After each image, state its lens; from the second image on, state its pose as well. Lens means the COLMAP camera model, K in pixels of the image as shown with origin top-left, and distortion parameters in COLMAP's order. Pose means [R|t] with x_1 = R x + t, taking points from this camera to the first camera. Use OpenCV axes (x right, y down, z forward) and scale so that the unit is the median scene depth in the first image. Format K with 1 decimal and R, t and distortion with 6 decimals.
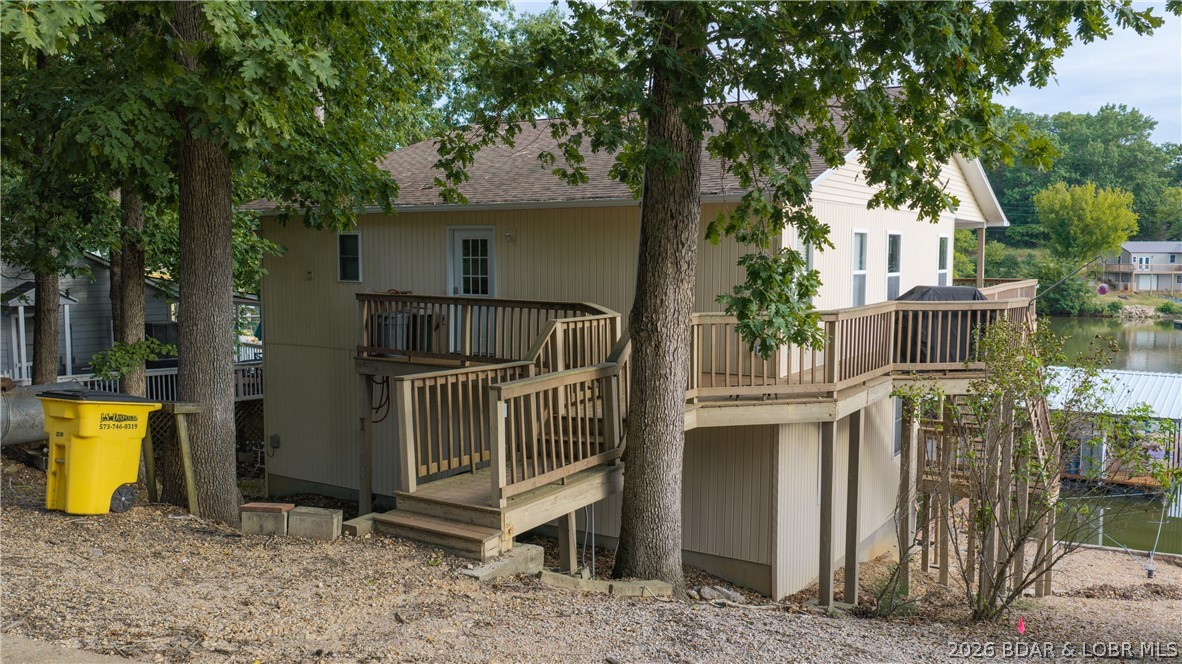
lens RADIAL K [[975.8, 0, 591.0], [0, 975.8, 332.0], [0, 0, 1]] dist [0.034041, -0.066493]
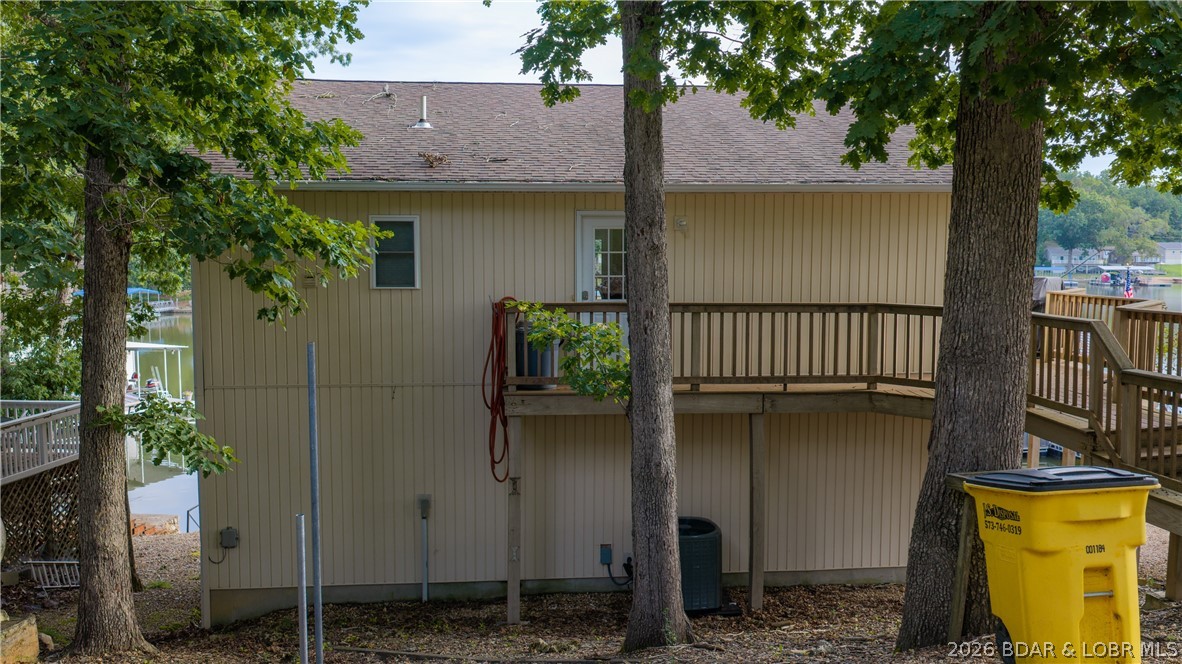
lens RADIAL K [[978.0, 0, 591.0], [0, 978.0, 332.0], [0, 0, 1]] dist [0.030157, -0.059037]
pose [[0.779970, -0.058077, 0.623116, -0.785028], [0.056154, 0.998163, 0.022743, -0.039068], [-0.623292, 0.017252, 0.781799, 0.498625]]
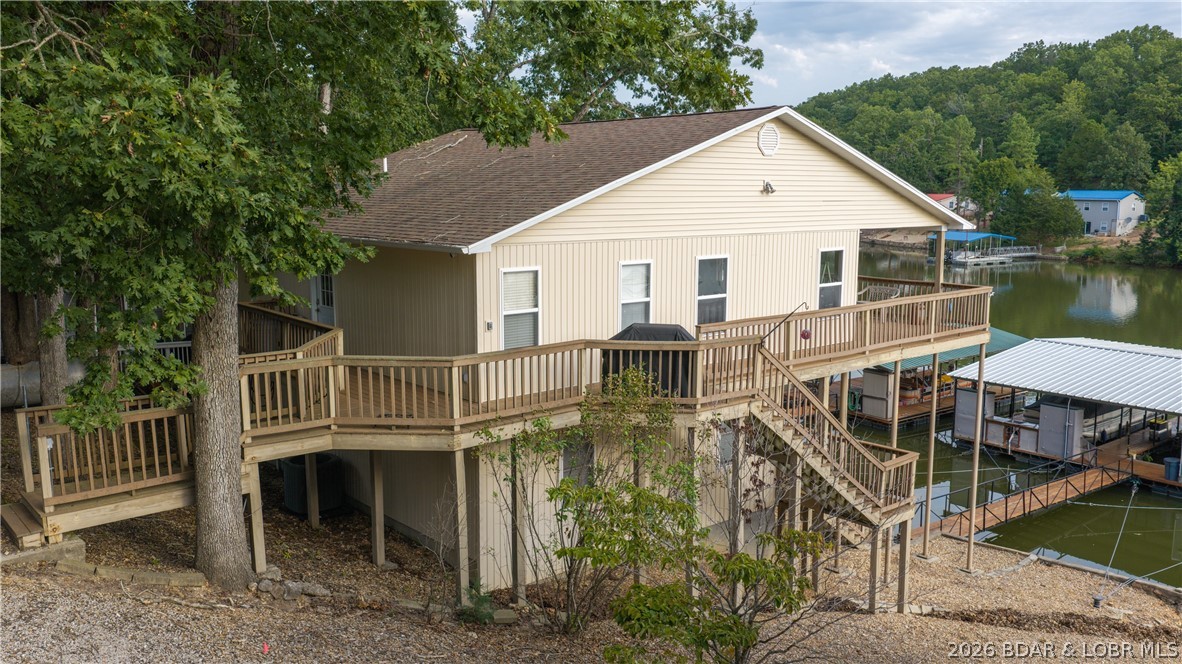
lens RADIAL K [[978.0, 0, 591.0], [0, 978.0, 332.0], [0, 0, 1]] dist [0.030157, -0.059037]
pose [[0.957691, 0.046530, -0.284012, 0.660991], [-0.027499, 0.997123, 0.070633, -0.125115], [0.286482, -0.059834, 0.956216, -0.061844]]
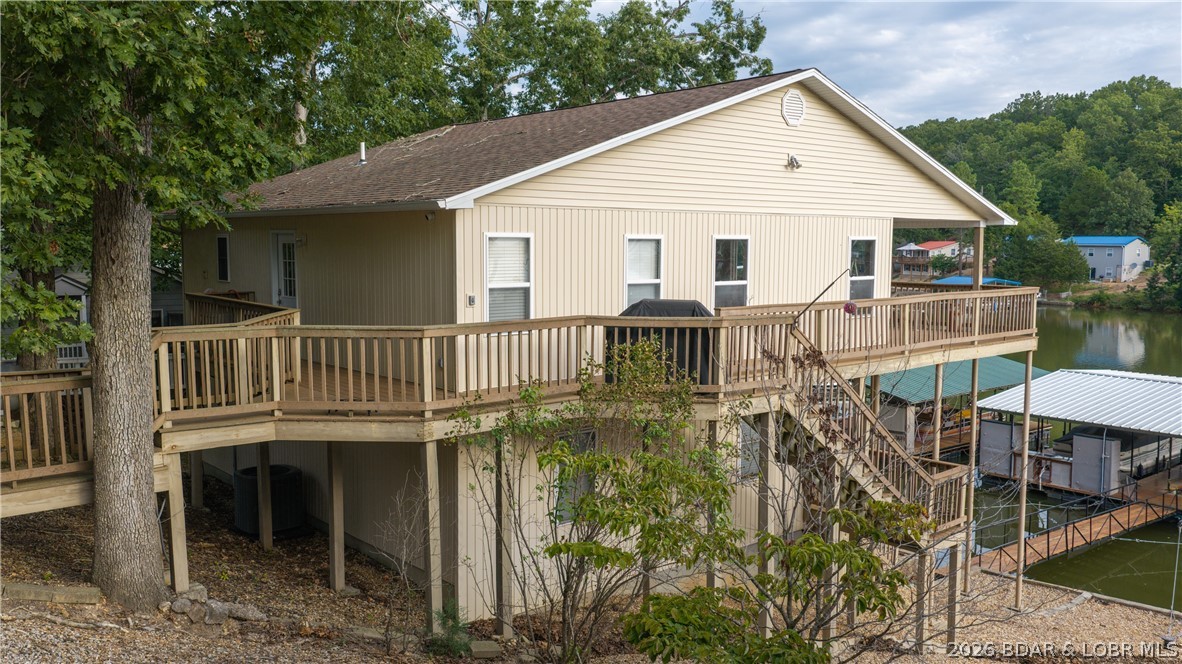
lens RADIAL K [[978.0, 0, 591.0], [0, 978.0, 332.0], [0, 0, 1]] dist [0.030157, -0.059037]
pose [[0.958135, 0.031853, -0.284539, 0.607508], [-0.028604, 0.999470, 0.015565, -0.032506], [0.284884, -0.006774, 0.958538, 0.115589]]
